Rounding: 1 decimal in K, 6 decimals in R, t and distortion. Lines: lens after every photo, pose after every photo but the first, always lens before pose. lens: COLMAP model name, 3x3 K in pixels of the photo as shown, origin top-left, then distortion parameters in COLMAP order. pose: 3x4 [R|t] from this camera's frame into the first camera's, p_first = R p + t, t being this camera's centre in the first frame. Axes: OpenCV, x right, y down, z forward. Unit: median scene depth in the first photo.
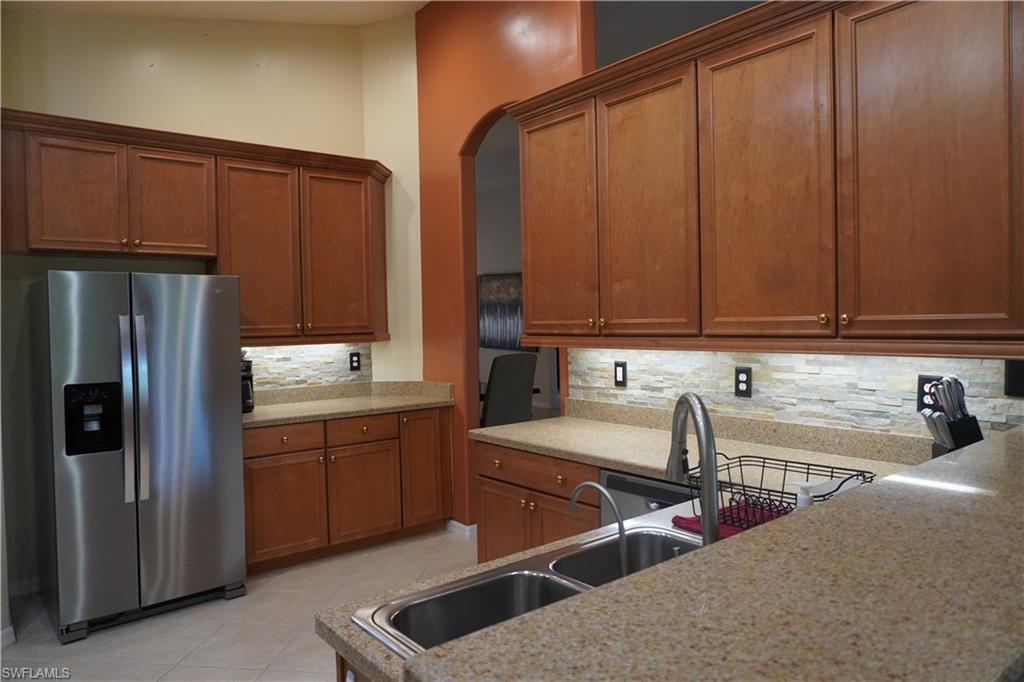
lens RADIAL K [[678.0, 0, 511.7], [0, 678.0, 337.4], [0, 0, 1]] dist [-0.049607, 0.035754]
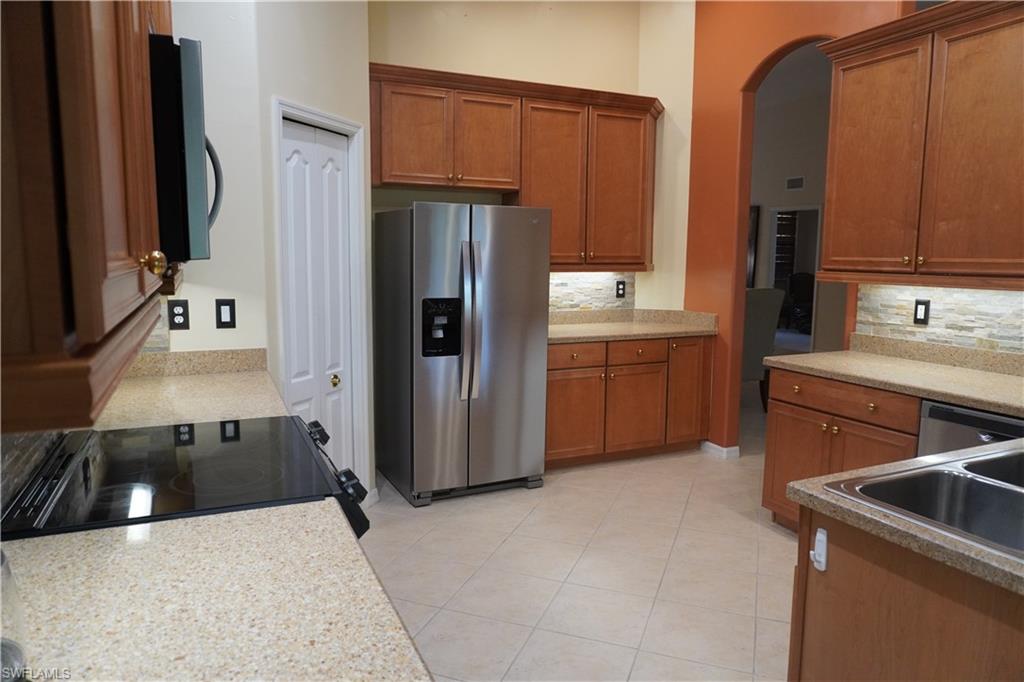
lens RADIAL K [[678.0, 0, 511.7], [0, 678.0, 337.4], [0, 0, 1]] dist [-0.049607, 0.035754]
pose [[0.968865, 0.057694, -0.240773, -0.177435], [-0.033399, 0.994038, 0.103792, 0.007519], [0.245326, -0.092519, 0.965016, -0.116574]]
